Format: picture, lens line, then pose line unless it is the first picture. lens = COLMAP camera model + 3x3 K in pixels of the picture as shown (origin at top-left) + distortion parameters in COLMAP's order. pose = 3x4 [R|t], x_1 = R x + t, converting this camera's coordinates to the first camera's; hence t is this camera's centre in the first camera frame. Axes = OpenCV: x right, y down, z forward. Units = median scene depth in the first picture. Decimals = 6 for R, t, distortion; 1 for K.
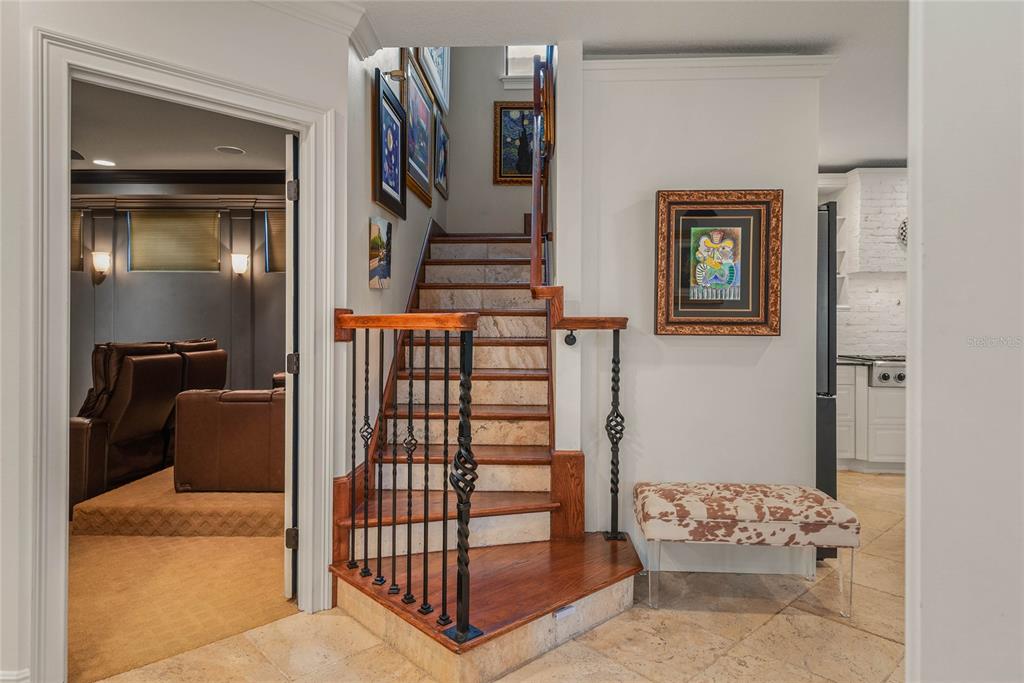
lens RADIAL K [[599.6, 0, 512.3], [0, 599.6, 318.9], [0, 0, 1]] dist [0.026605, -0.000802]
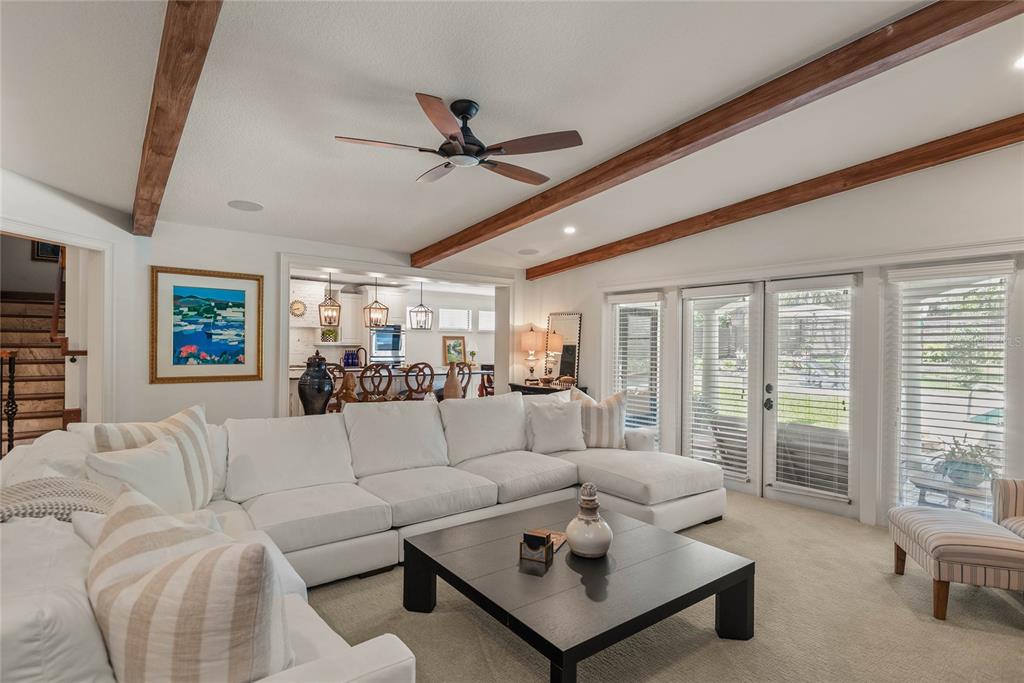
lens RADIAL K [[516.0, 0, 502.2], [0, 516.0, 344.8], [0, 0, 1]] dist [0.004474, -0.001411]
pose [[0.767313, 0.000960, 0.641272, 0.077028], [-0.007344, 0.999946, 0.007290, -0.044790], [-0.641231, -0.010303, 0.767279, -1.389703]]
